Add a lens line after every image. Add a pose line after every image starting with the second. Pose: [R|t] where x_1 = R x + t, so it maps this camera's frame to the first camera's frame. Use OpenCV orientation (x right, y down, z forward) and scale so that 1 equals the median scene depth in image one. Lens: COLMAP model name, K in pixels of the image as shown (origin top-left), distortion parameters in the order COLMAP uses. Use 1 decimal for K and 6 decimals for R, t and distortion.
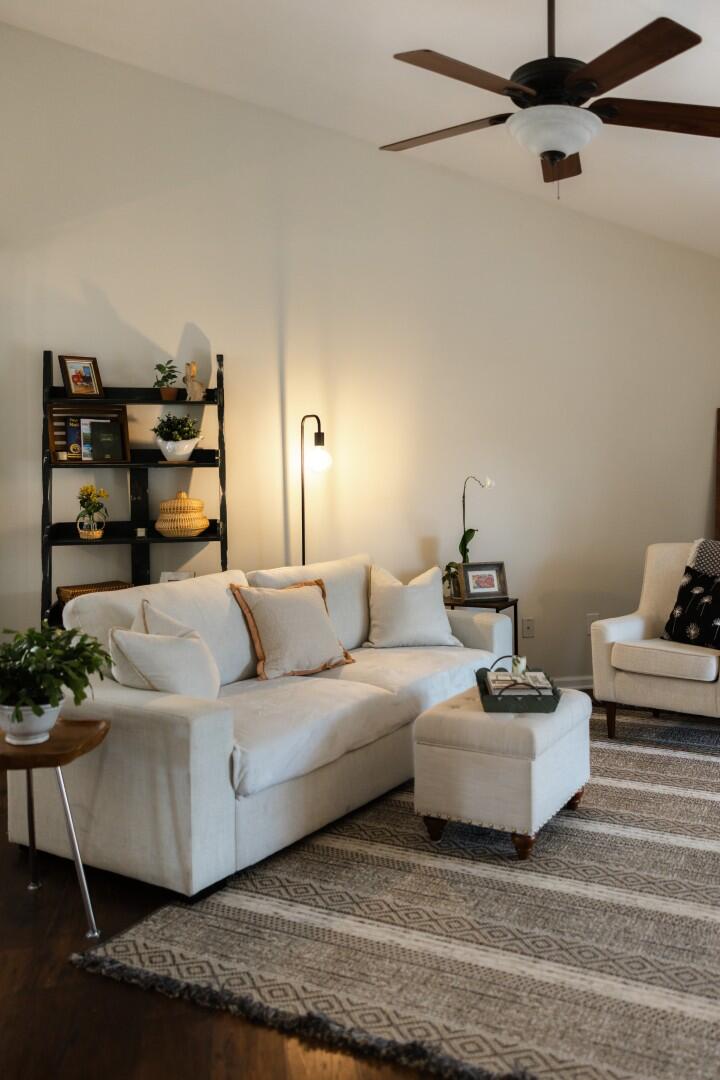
lens RADIAL K [[857.5, 0, 360.0], [0, 857.5, 540.0], [0, 0, 1]] dist [-0.000629, -0.003113]
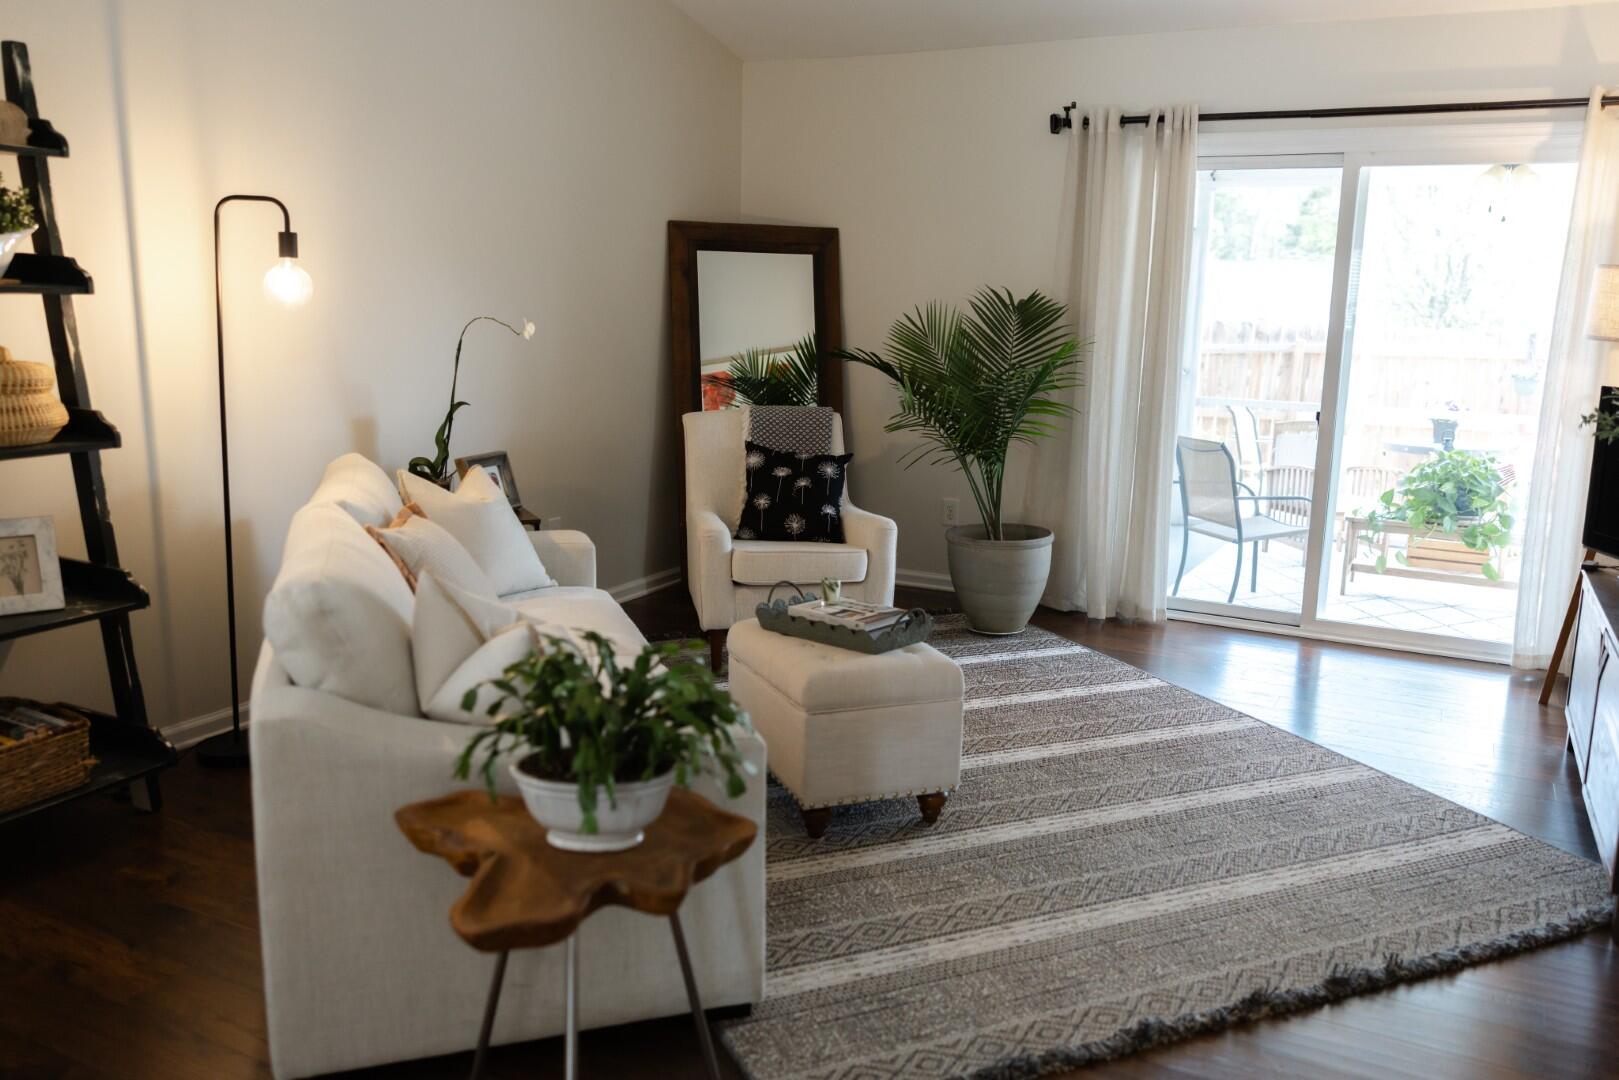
lens RADIAL K [[1341.8, 0, 789.2], [0, 1341.8, 536.5], [0, 0, 1]] dist [-0.005249, -0.005392]
pose [[0.621444, -0.110415, 0.775639, -0.582471], [0.017372, 0.991718, 0.127257, -0.040749], [-0.783266, -0.065609, 0.618215, 0.233853]]
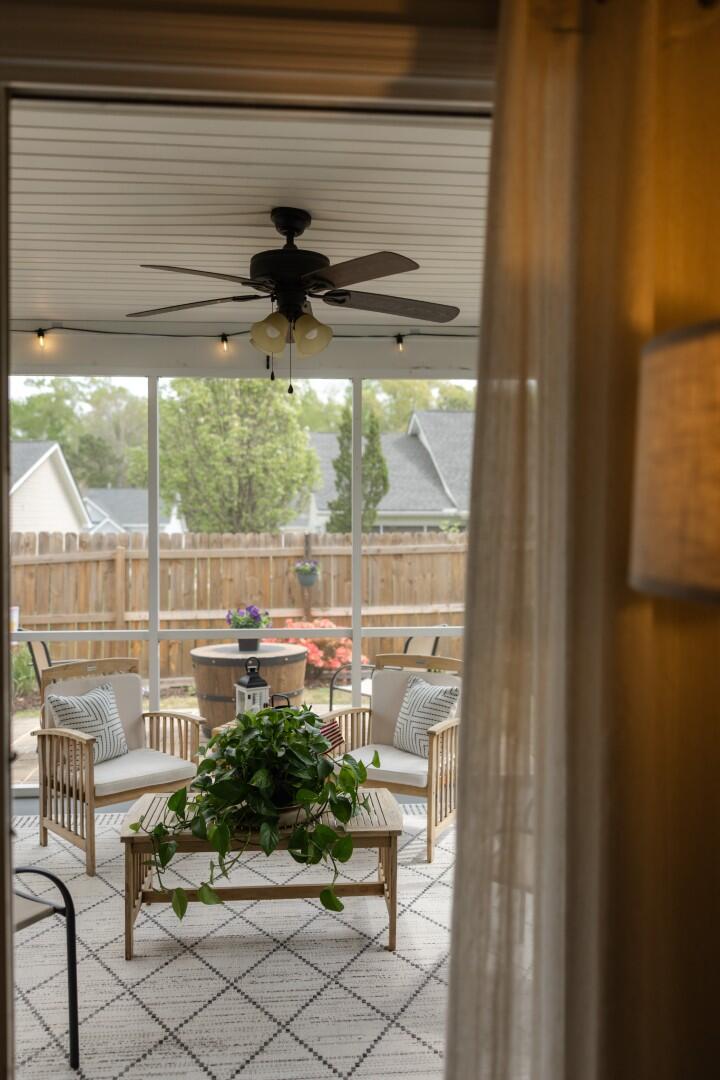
lens RADIAL K [[857.5, 0, 360.0], [0, 857.5, 540.0], [0, 0, 1]] dist [-0.000629, -0.003113]
pose [[0.084909, -0.010658, 0.996332, 0.544302], [0.061608, 0.998086, 0.005426, -0.071031], [-0.994482, 0.060921, 0.085403, 0.475425]]
